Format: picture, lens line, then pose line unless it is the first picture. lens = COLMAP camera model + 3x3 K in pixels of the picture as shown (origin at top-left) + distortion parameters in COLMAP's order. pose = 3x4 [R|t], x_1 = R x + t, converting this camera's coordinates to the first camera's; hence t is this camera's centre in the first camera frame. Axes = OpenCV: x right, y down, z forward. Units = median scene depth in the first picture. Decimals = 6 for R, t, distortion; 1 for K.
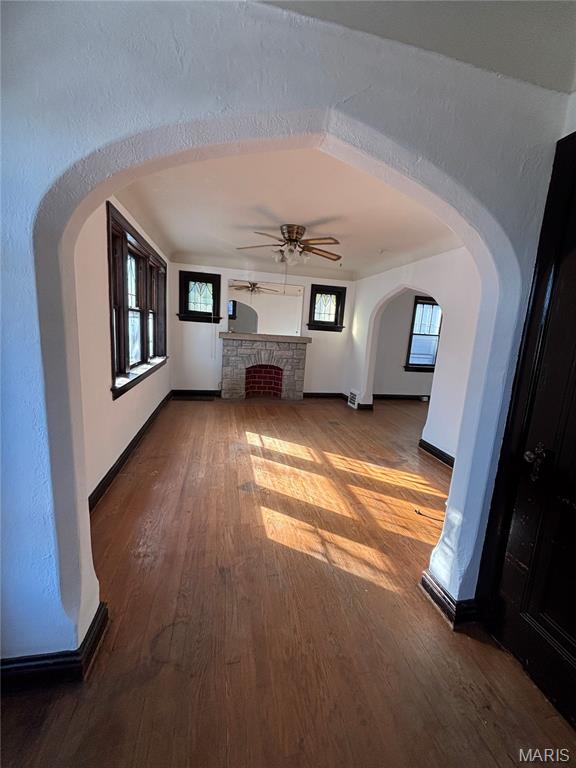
lens RADIAL K [[308.7, 0, 287.1], [0, 308.7, 381.3], [0, 0, 1]] dist [0.000638, 0.000432]
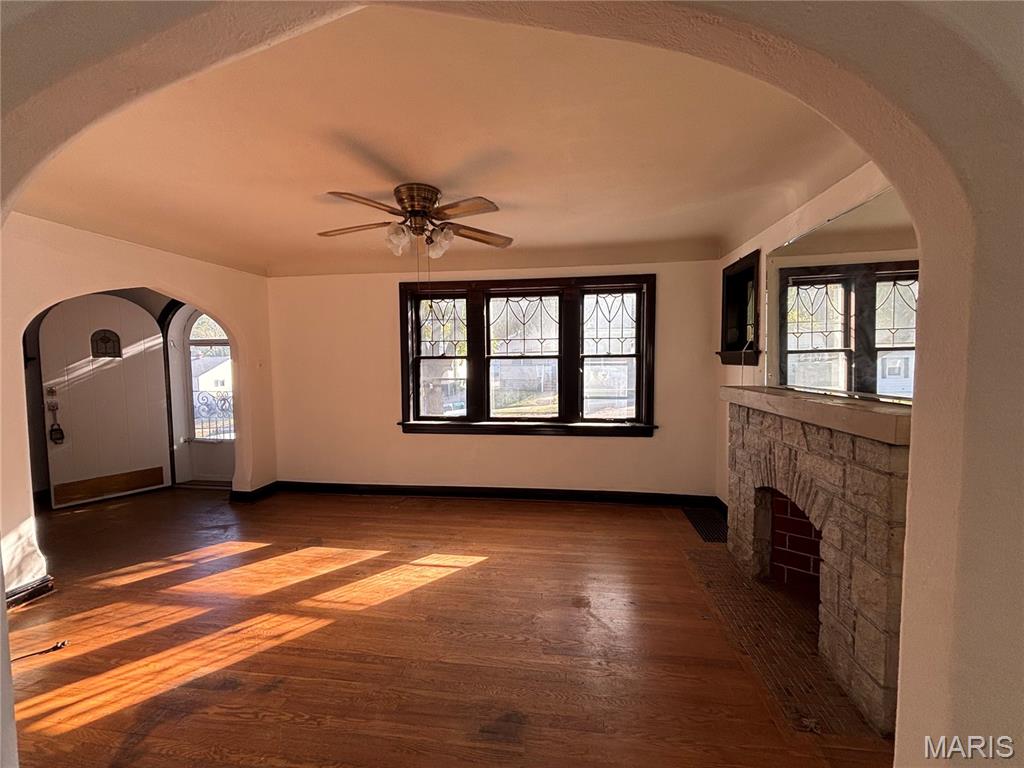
lens RADIAL K [[411.6, 0, 509.9], [0, 411.6, 383.2], [0, 0, 1]] dist [0.000638, 0.000432]
pose [[-0.335058, -0.015911, -0.942063, 0.718245], [-0.171639, 0.984158, 0.044424, -0.240630], [0.926432, 0.176579, -0.332481, 1.589938]]
